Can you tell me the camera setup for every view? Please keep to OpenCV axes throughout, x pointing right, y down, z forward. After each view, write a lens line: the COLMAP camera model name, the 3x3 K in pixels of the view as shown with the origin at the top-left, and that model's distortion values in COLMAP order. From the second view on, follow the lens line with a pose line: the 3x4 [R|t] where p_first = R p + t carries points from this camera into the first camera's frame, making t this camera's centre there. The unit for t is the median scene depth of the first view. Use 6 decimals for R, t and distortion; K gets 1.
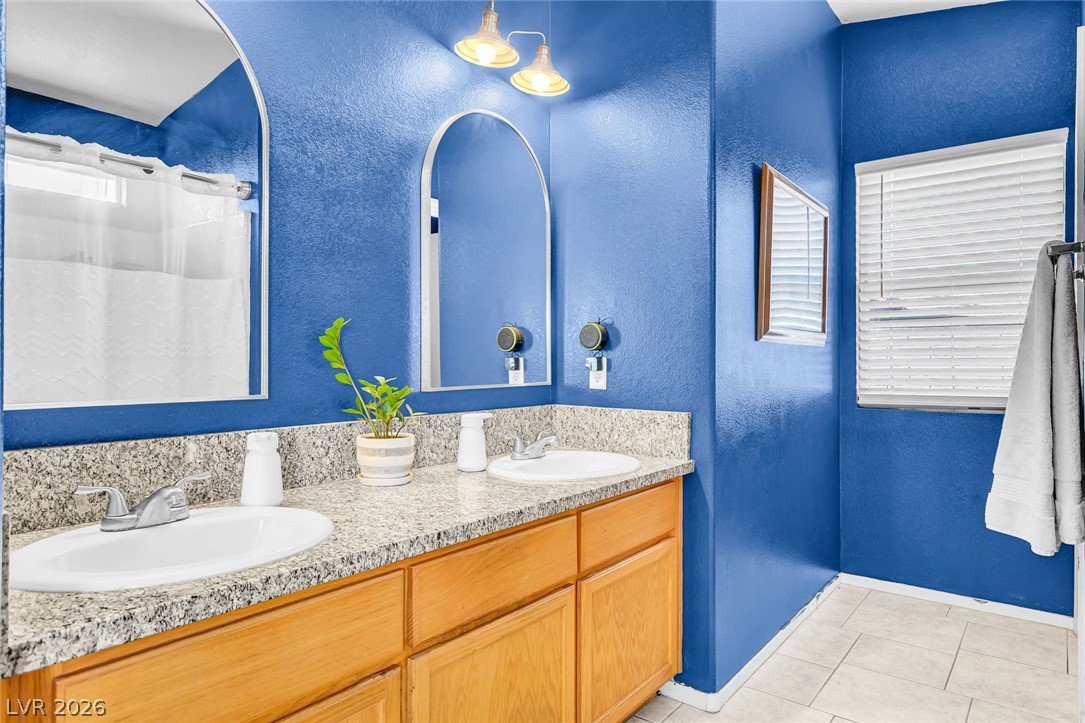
lens RADIAL K [[653.0, 0, 542.5], [0, 653.0, 361.5], [0, 0, 1]] dist [-0.001681, 0.014892]
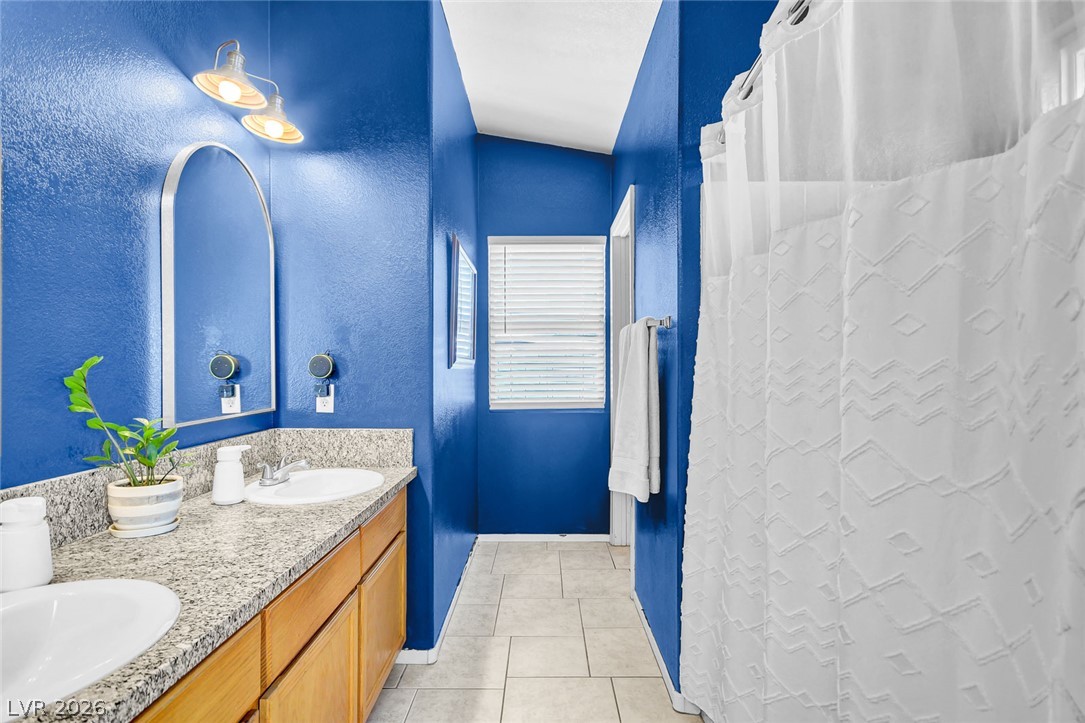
lens RADIAL K [[547.4, 0, 538.9], [0, 547.4, 367.7], [0, 0, 1]] dist [0.012385, -0.007918]
pose [[0.792659, -0.002658, 0.609659, -0.219706], [0.002740, 0.999996, 0.000798, -0.038484], [-0.609659, 0.001038, 0.792663, 0.025907]]
